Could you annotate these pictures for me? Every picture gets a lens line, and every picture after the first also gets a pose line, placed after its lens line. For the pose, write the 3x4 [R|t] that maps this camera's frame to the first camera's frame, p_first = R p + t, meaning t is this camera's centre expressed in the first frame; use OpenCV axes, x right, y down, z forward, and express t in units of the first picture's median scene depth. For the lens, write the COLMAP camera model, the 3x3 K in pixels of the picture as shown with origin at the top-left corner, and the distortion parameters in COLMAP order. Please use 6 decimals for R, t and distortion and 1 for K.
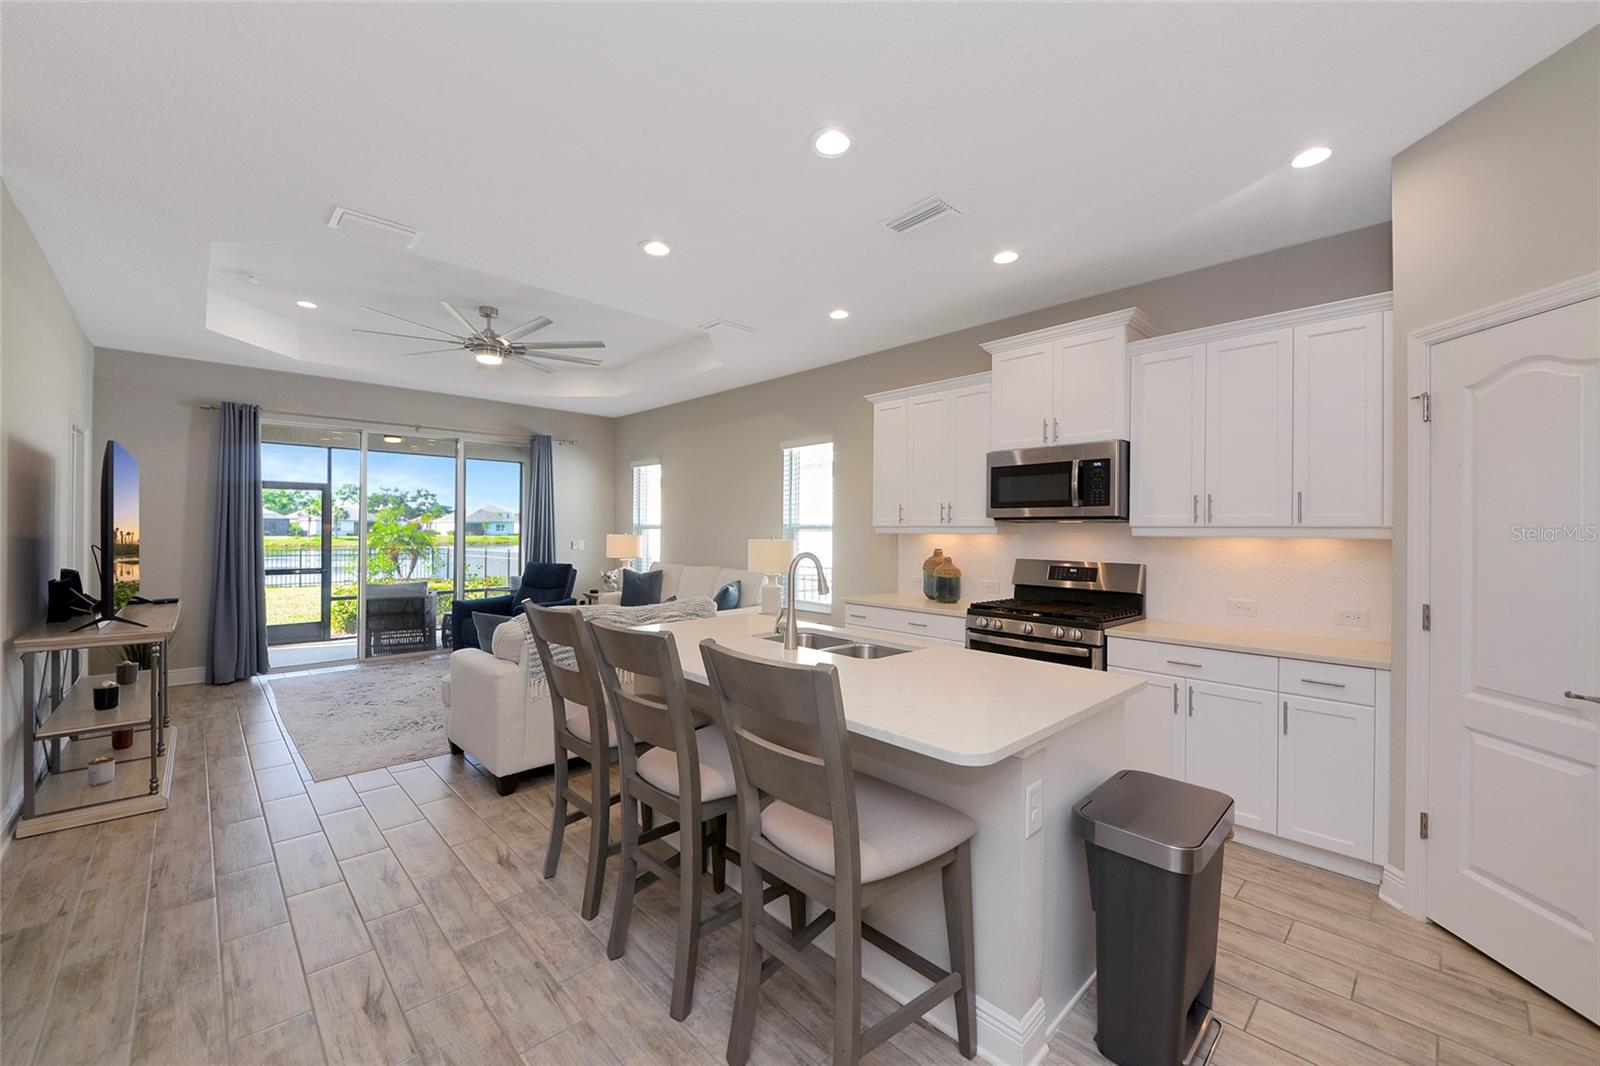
lens RADIAL K [[629.5, 0, 792.4], [0, 629.5, 530.3], [0, 0, 1]] dist [0.024898, -0.014006]
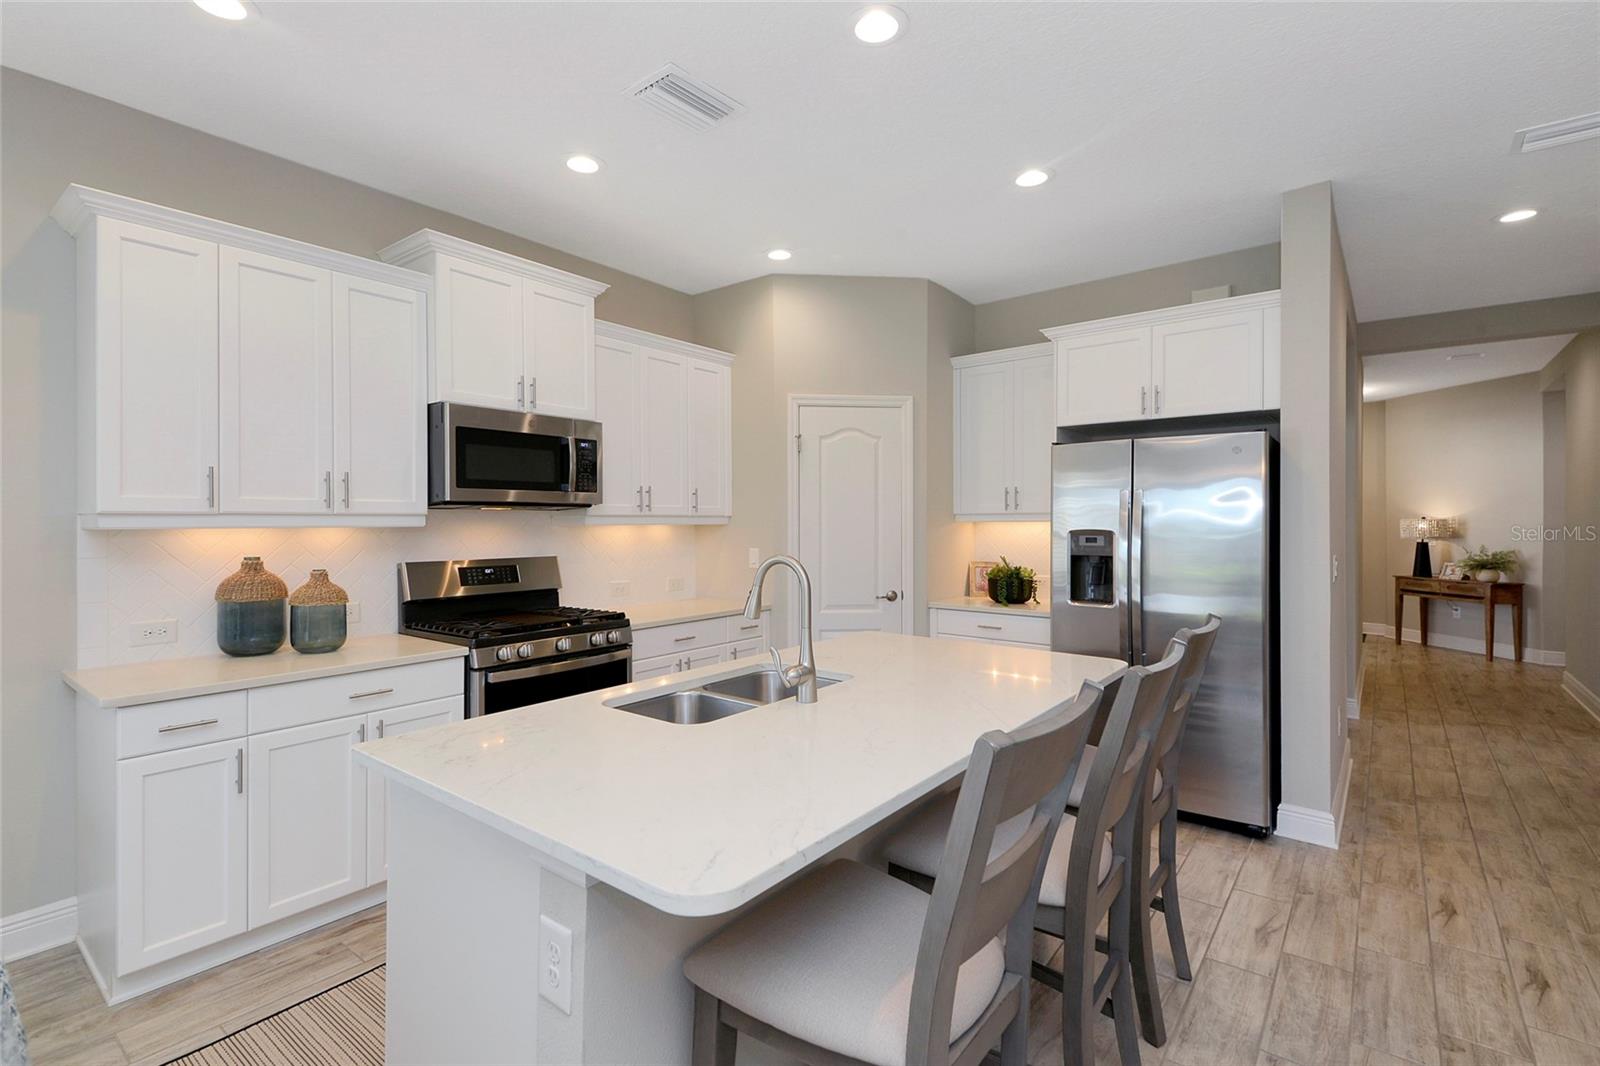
lens RADIAL K [[740.8, 0, 801.9], [0, 740.8, 524.3], [0, 0, 1]] dist [0.041478, -0.012903]
pose [[-0.151807, -0.011401, 0.988344, -0.431734], [0.004157, 0.999917, 0.012173, -0.003427], [-0.988401, 0.005956, -0.151747, 0.624017]]
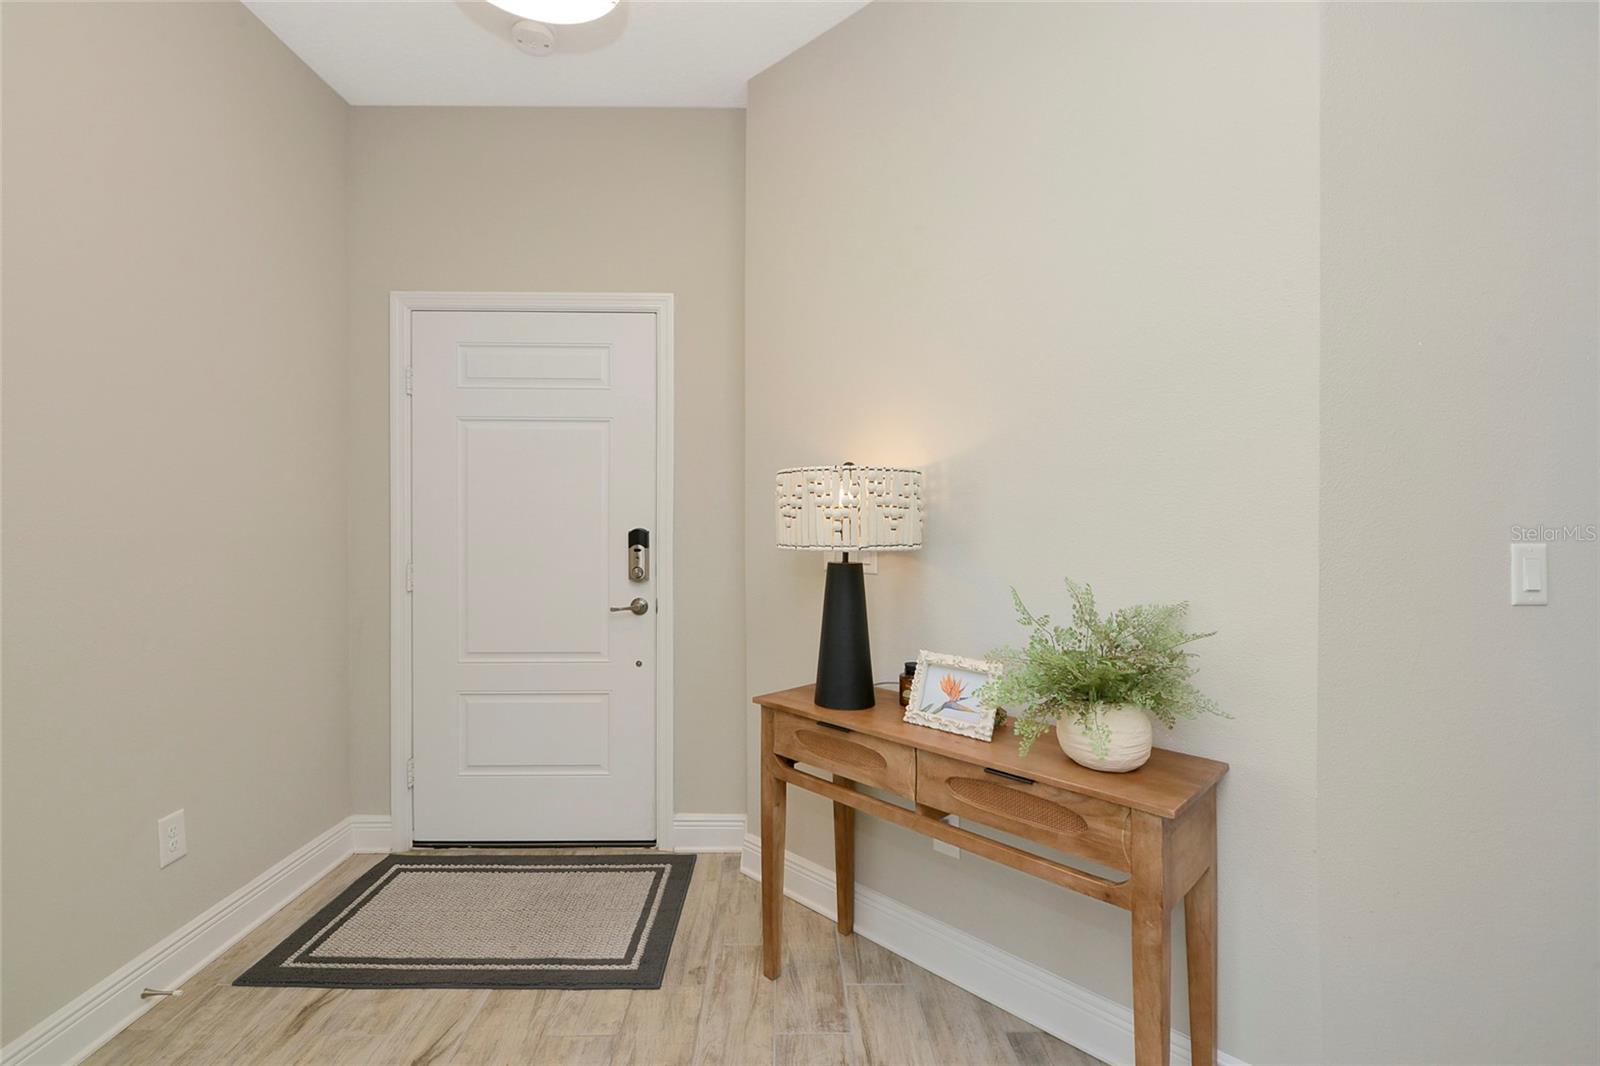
lens RADIAL K [[544.6, 0, 800.0], [0, 544.6, 533.0], [0, 0, 1]] dist [-0.014570, 0.000020]
pose [[-0.743222, -0.009521, 0.668977, 0.881695], [-0.004836, 0.999949, 0.008859, 0.045148], [-0.669027, 0.003349, -0.743230, -0.800020]]
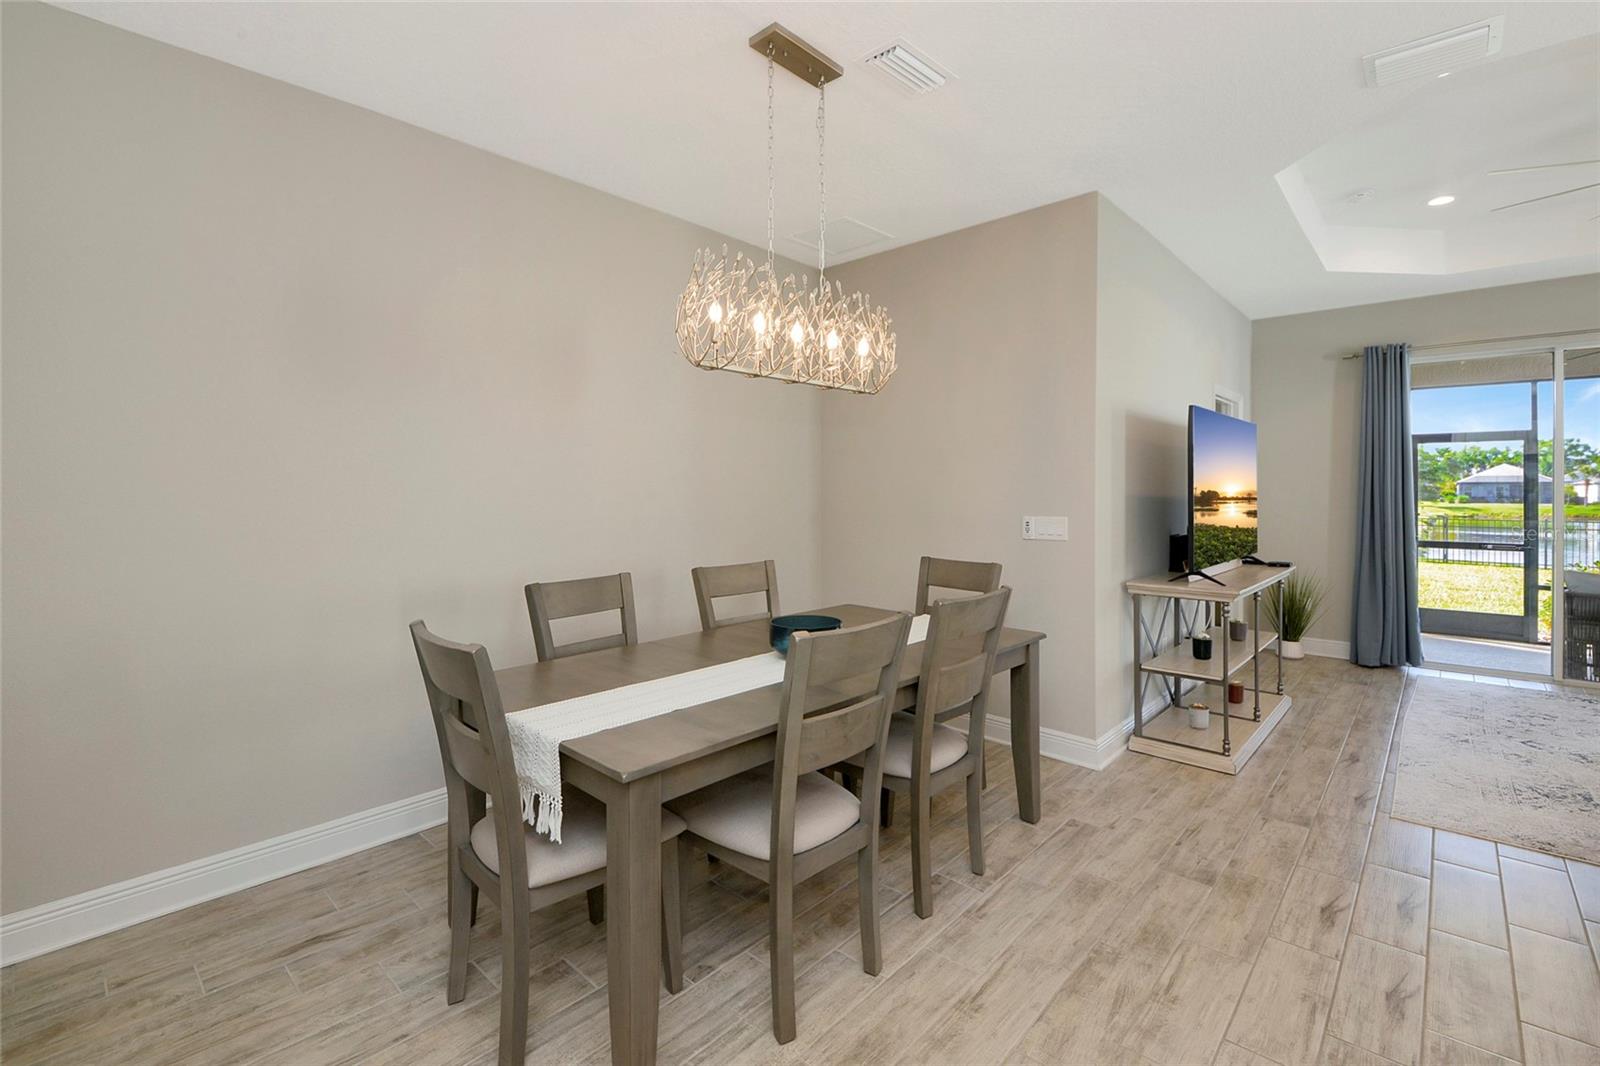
lens RADIAL K [[707.3, 0, 796.3], [0, 707.3, 486.7], [0, 0, 1]] dist [0.010149, -0.013745]
pose [[0.069936, -0.012944, -0.997468, 0.038078], [-0.001385, 0.999914, -0.013072, 0.007319], [0.997551, 0.002296, 0.069912, 0.169287]]
